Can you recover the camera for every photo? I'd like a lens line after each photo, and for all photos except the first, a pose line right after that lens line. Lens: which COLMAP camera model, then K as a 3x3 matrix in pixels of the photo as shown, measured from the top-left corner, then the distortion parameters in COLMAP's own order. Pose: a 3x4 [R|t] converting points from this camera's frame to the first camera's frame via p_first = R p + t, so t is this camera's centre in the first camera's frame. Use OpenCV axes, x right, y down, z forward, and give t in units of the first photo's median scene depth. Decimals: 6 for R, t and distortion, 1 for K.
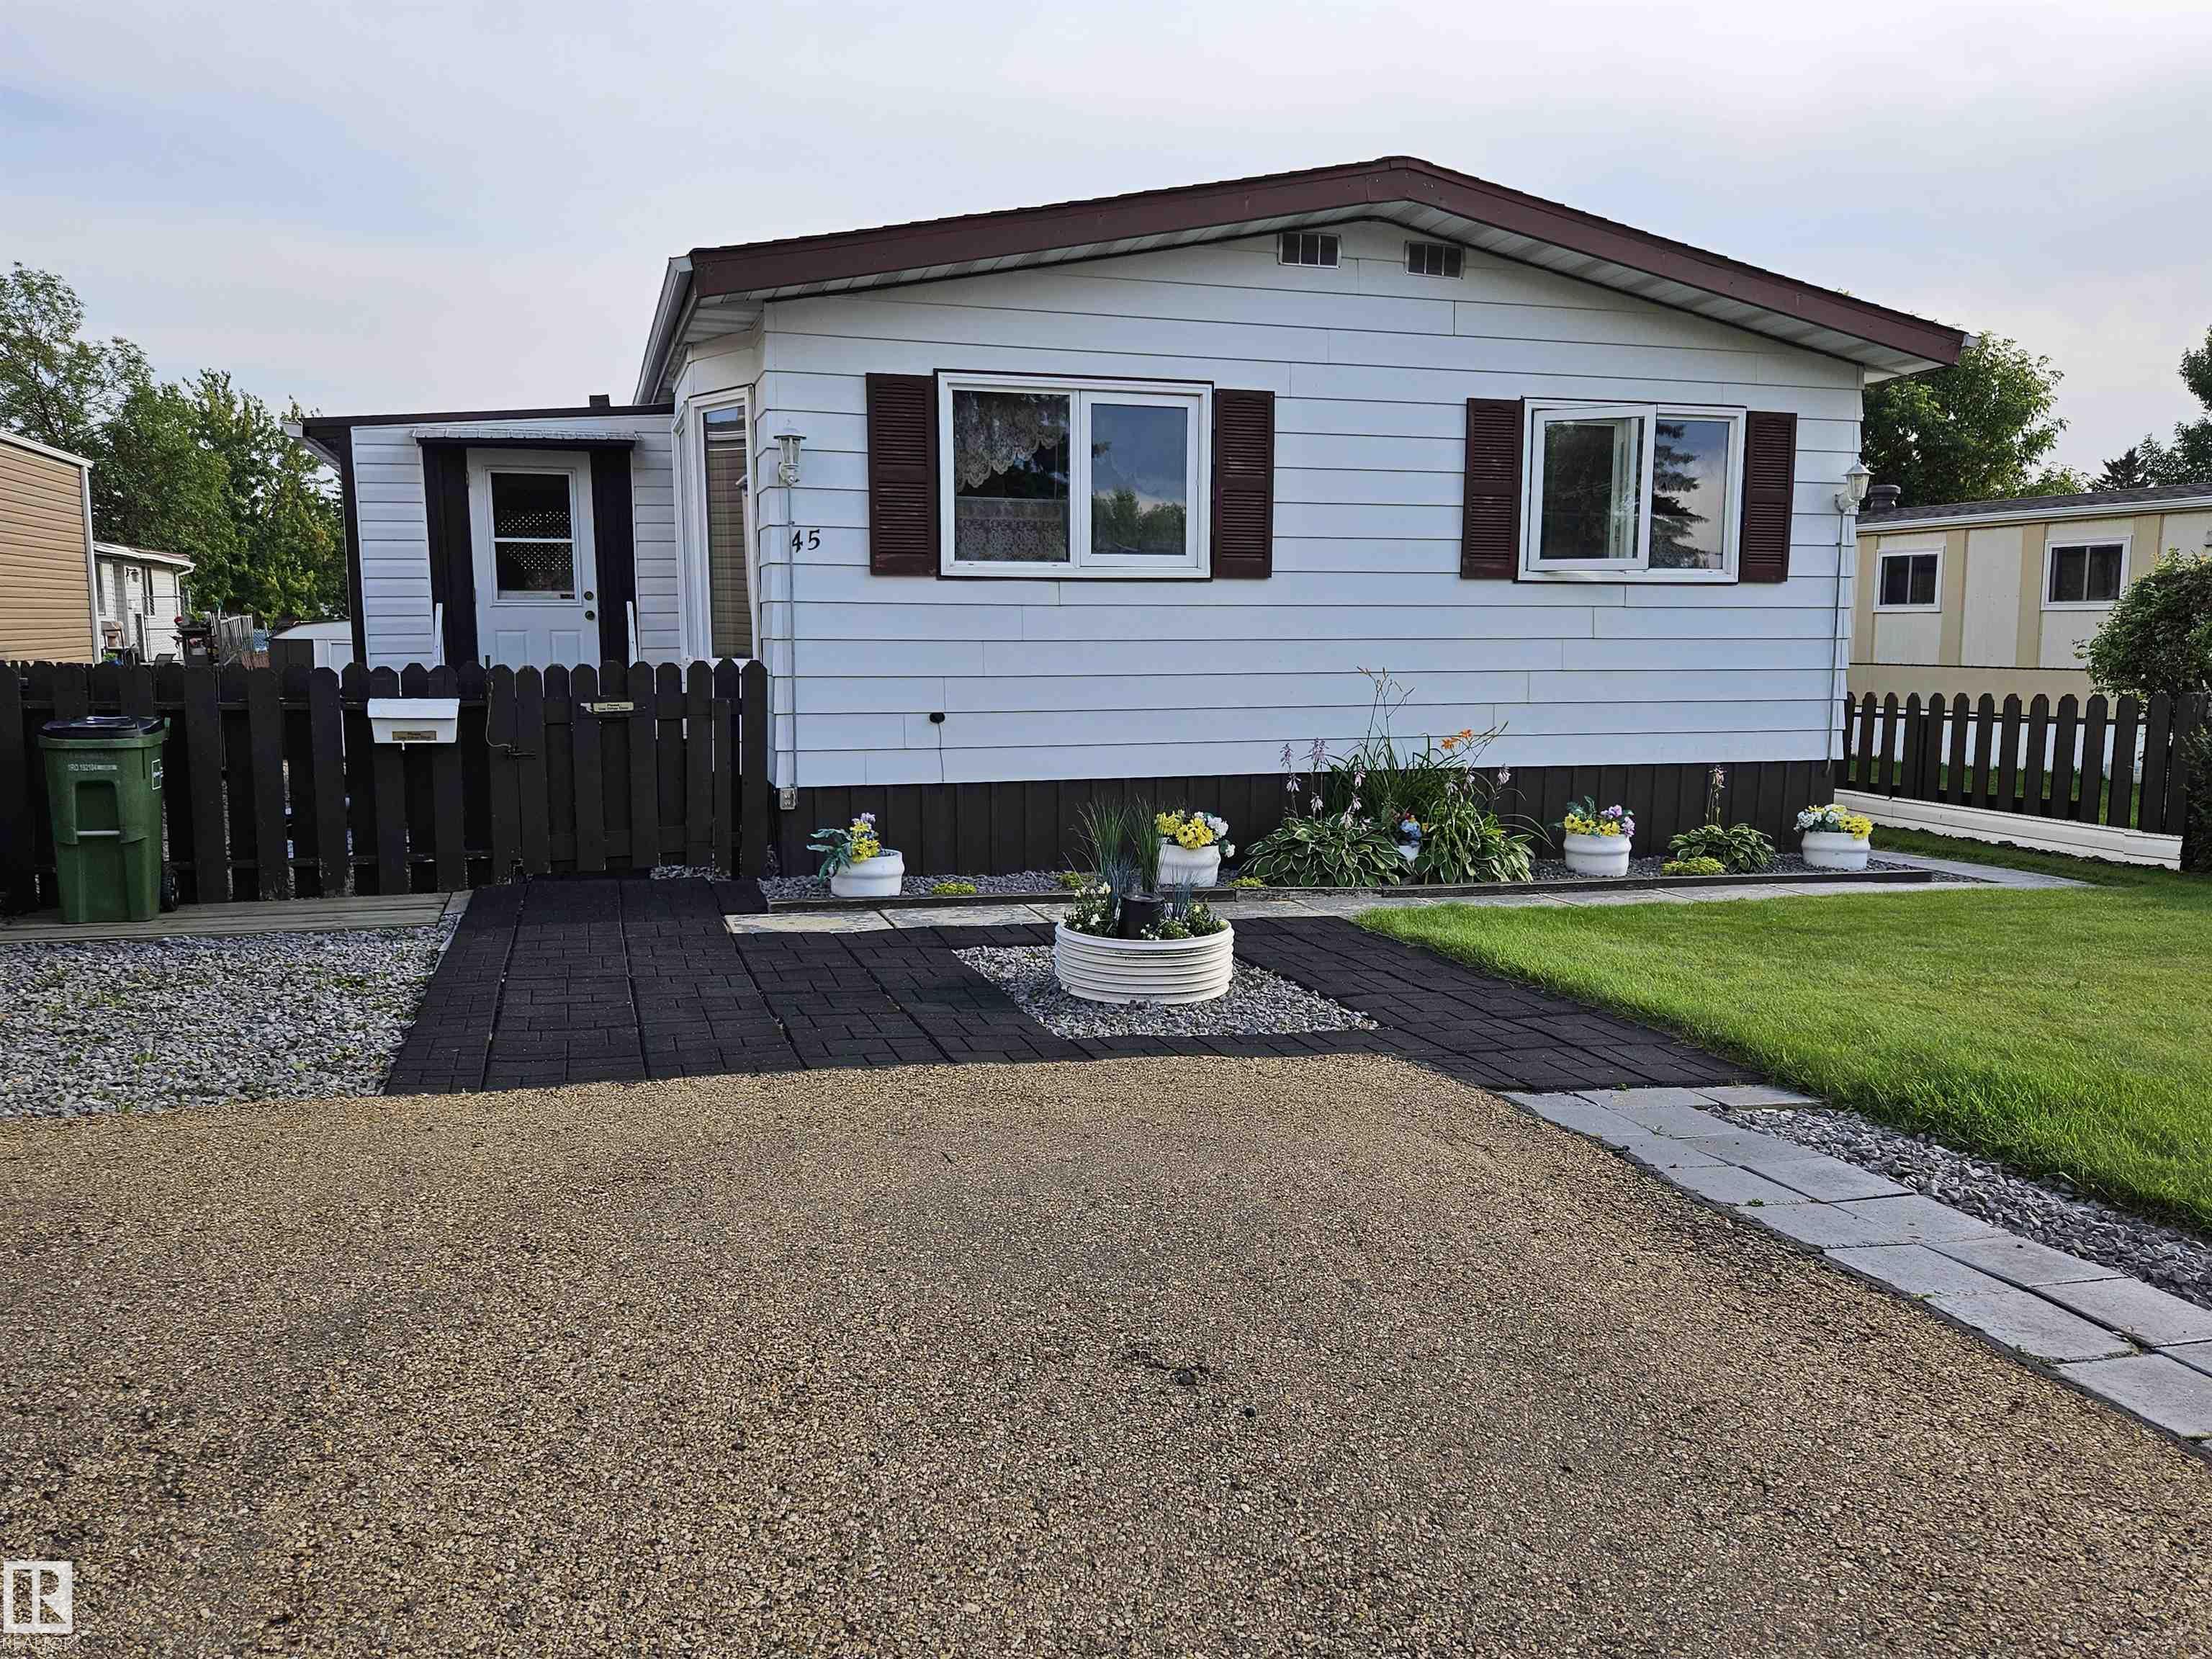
lens RADIAL K [[1642.2, 0, 1112.0], [0, 1642.2, 842.0], [0, 0, 1]] dist [0.081018, -0.084476]
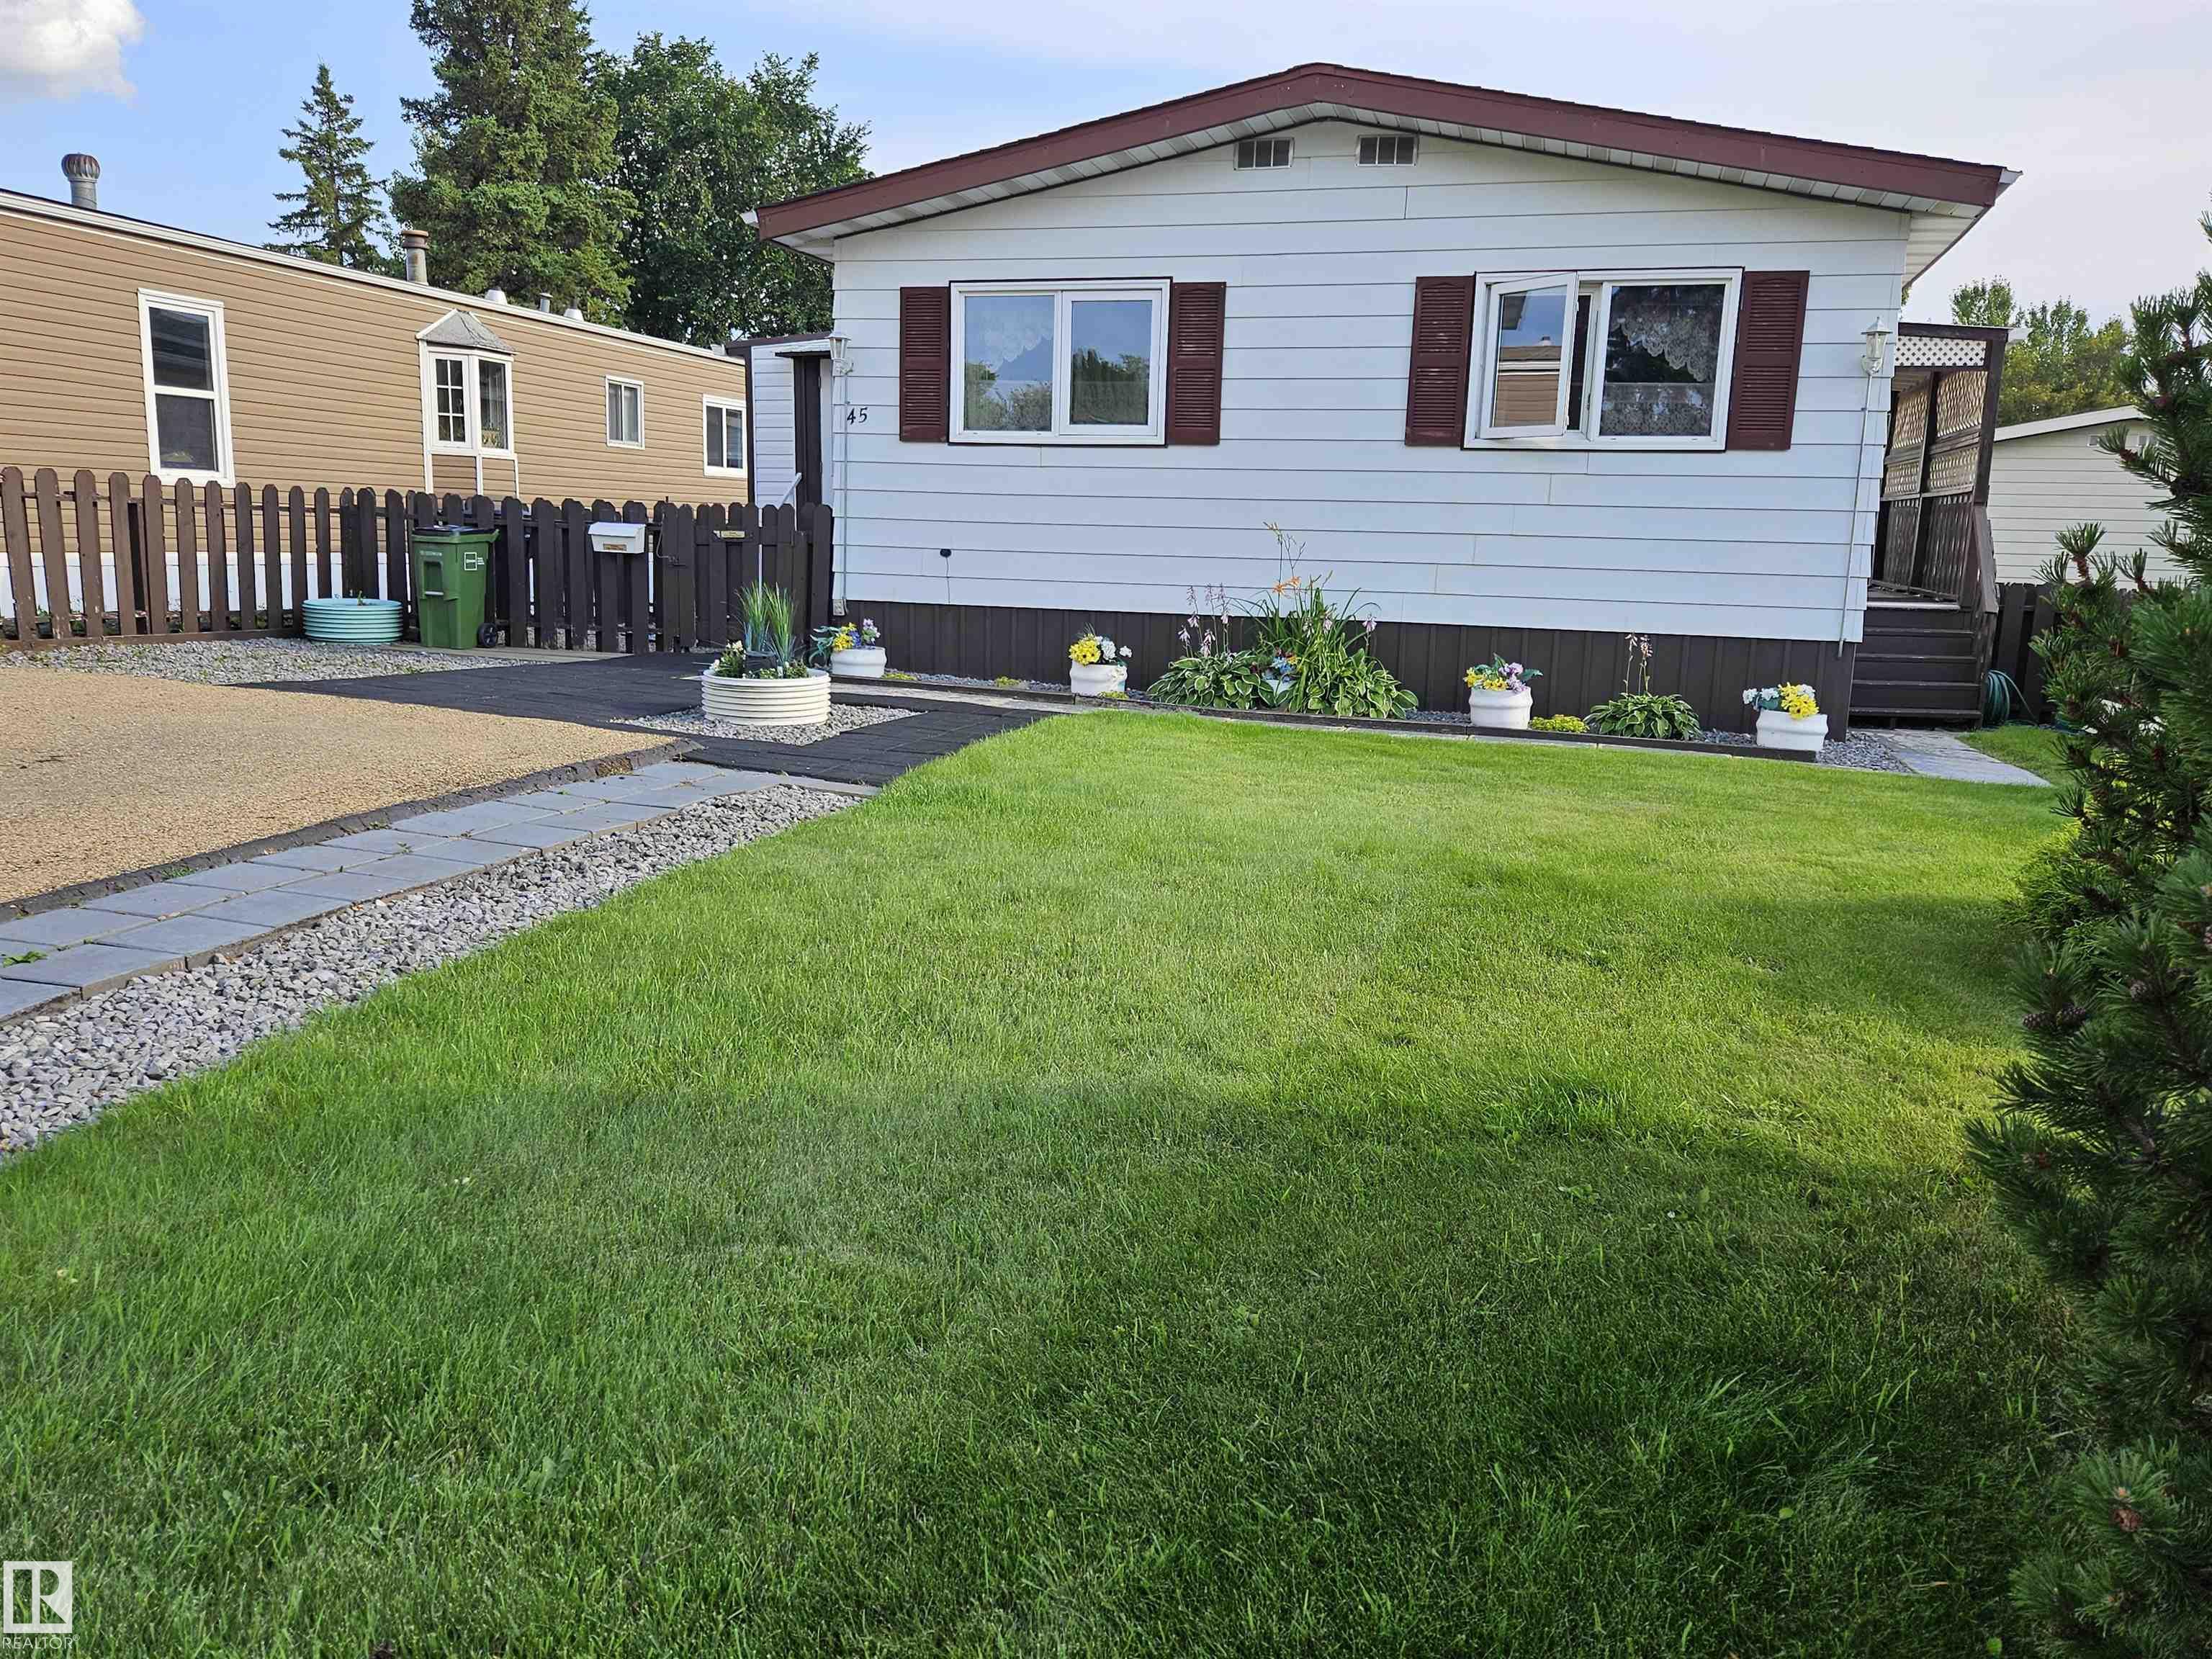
lens RADIAL K [[1628.5, 0, 1106.0], [0, 1628.5, 829.5], [0, 0, 1]] dist [0.079939, -0.079046]
pose [[0.830386, 0.121642, -0.543748, 0.697509], [-0.099076, 0.992562, 0.070743, 0.036460], [0.548309, -0.004872, 0.836261, -0.015126]]
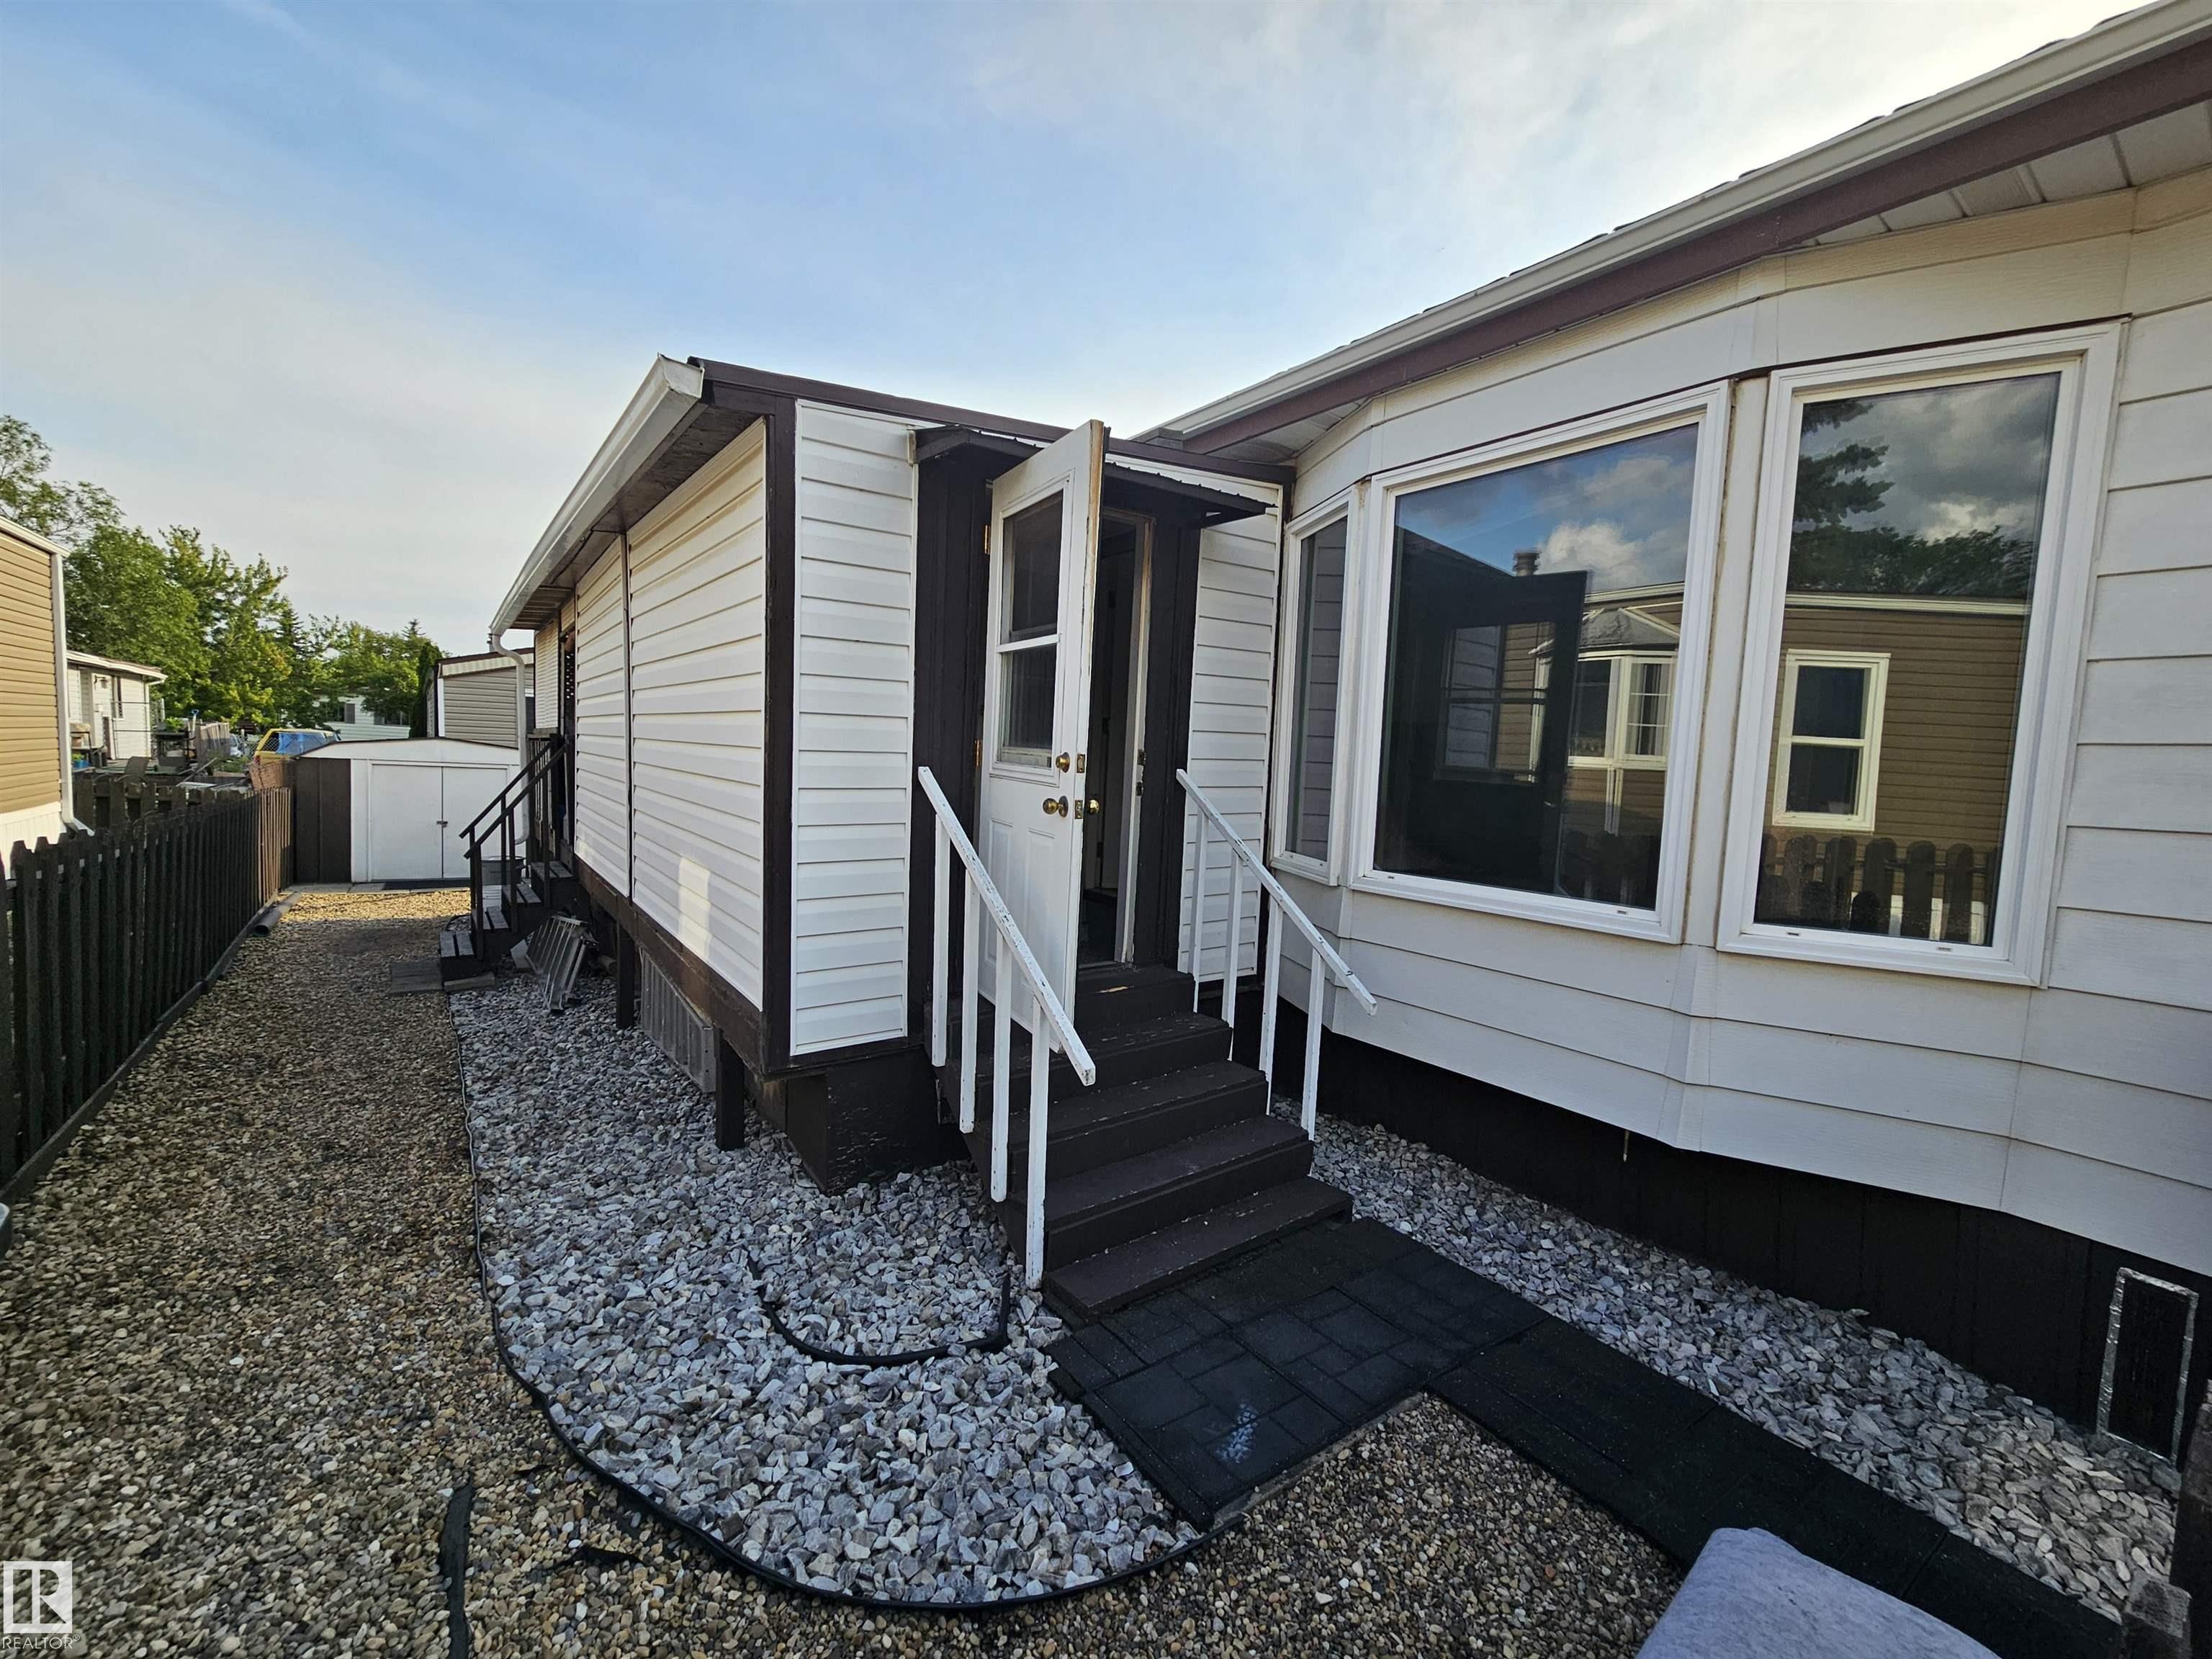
lens RADIAL K [[899.3, 0, 1106.0], [0, 899.3, 829.5], [0, 0, 1]] dist [0.000205, 0.000162]
pose [[0.947999, 0.010740, 0.318092, -0.554477], [0.002975, 0.999088, -0.042600, -0.134886], [-0.318260, 0.041331, 0.947102, 0.883247]]
